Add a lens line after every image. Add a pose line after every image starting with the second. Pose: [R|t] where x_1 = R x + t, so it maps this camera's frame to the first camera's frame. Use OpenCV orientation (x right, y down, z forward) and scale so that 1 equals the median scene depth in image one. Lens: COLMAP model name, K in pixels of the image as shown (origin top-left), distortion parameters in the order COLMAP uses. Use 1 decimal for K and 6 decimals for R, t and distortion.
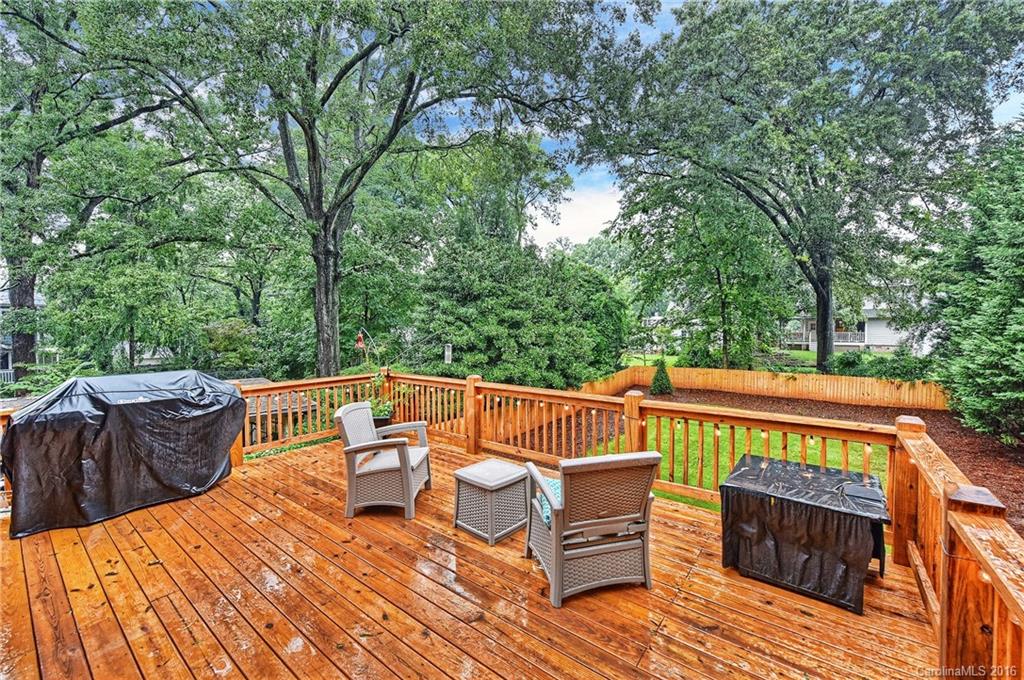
lens RADIAL K [[405.9, 0, 512.0], [0, 405.9, 340.0], [0, 0, 1]] dist [-0.000510, -0.000457]
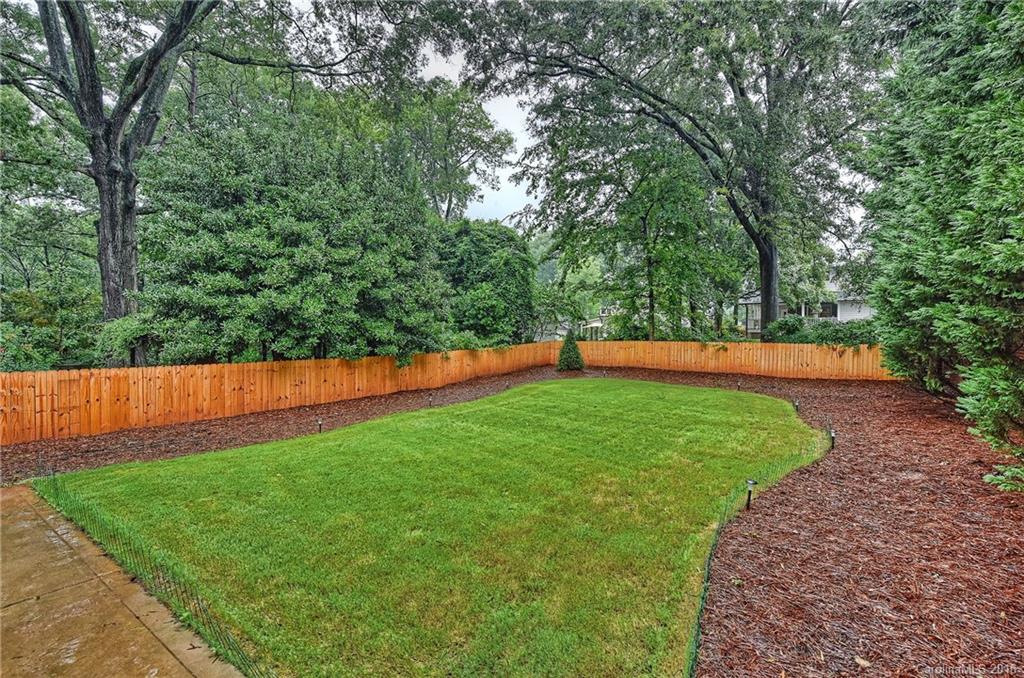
lens RADIAL K [[450.7, 0, 512.0], [0, 450.7, 339.0], [0, 0, 1]] dist [-0.001923, 0.000005]
pose [[0.998758, 0.008377, 0.049118, 0.238406], [-0.007485, 0.999804, -0.018319, 0.098965], [-0.049261, 0.017928, 0.998625, 0.130746]]
